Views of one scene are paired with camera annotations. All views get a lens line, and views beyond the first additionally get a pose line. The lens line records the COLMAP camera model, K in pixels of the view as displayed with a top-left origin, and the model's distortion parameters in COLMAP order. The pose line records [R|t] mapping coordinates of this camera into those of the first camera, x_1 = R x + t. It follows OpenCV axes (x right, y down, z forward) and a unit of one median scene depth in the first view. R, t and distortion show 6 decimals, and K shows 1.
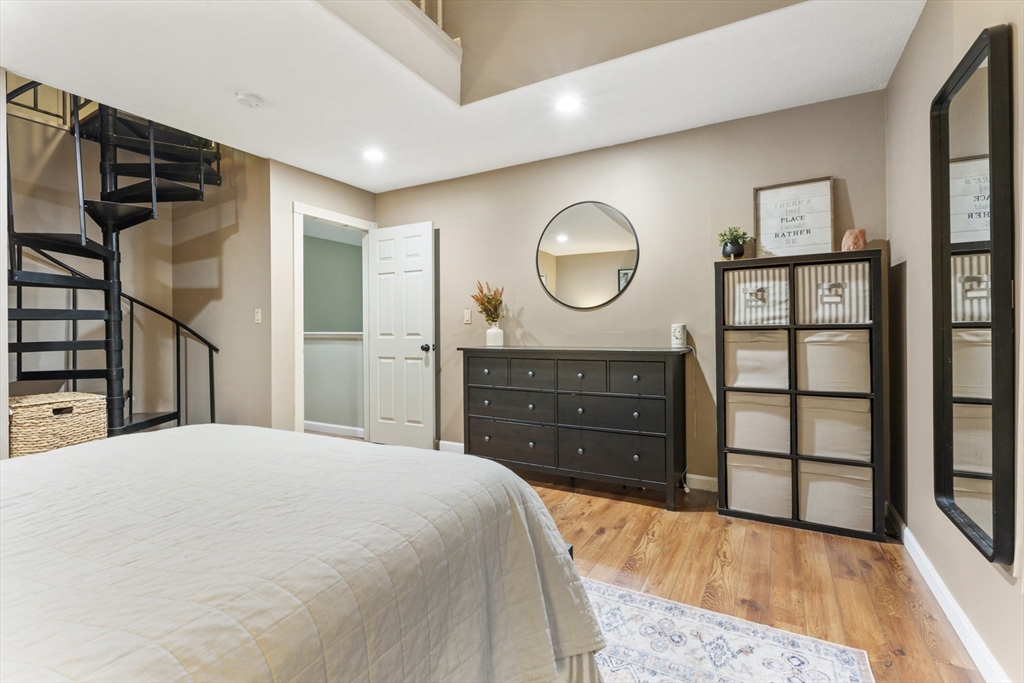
lens RADIAL K [[467.4, 0, 512.8], [0, 467.4, 333.8], [0, 0, 1]] dist [0.000405, -0.000459]
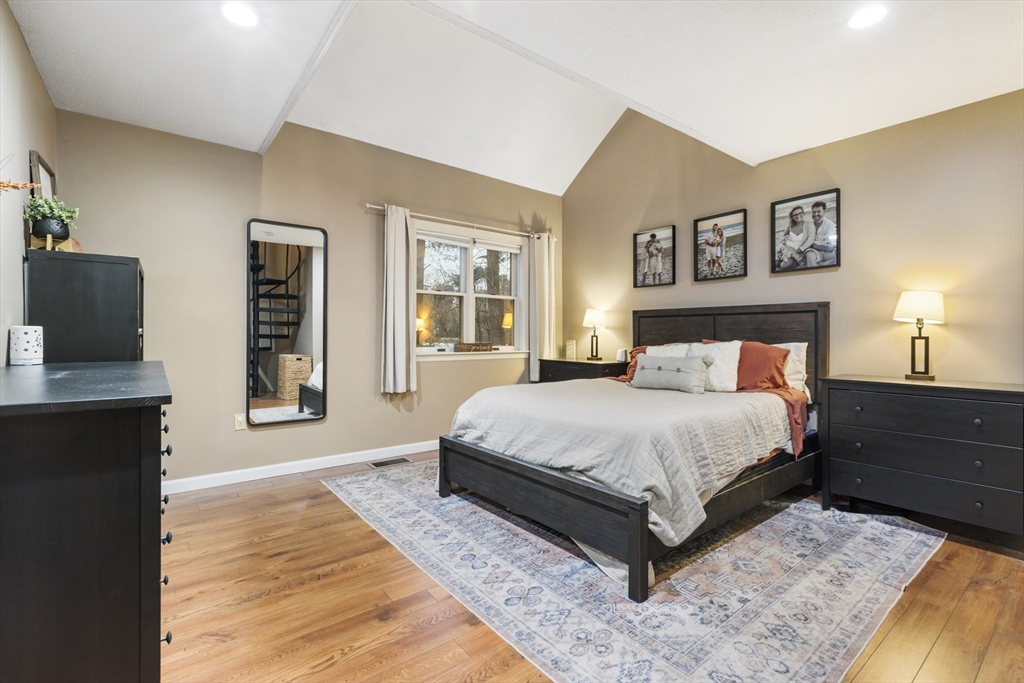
lens RADIAL K [[467.4, 0, 511.7], [0, 467.4, 336.9], [0, 0, 1]] dist [0.000405, -0.000459]
pose [[-0.921210, 0.002823, 0.389055, -0.841625], [0.006284, 0.999951, 0.007623, -0.013585], [-0.389015, 0.009468, -0.921183, 2.358931]]
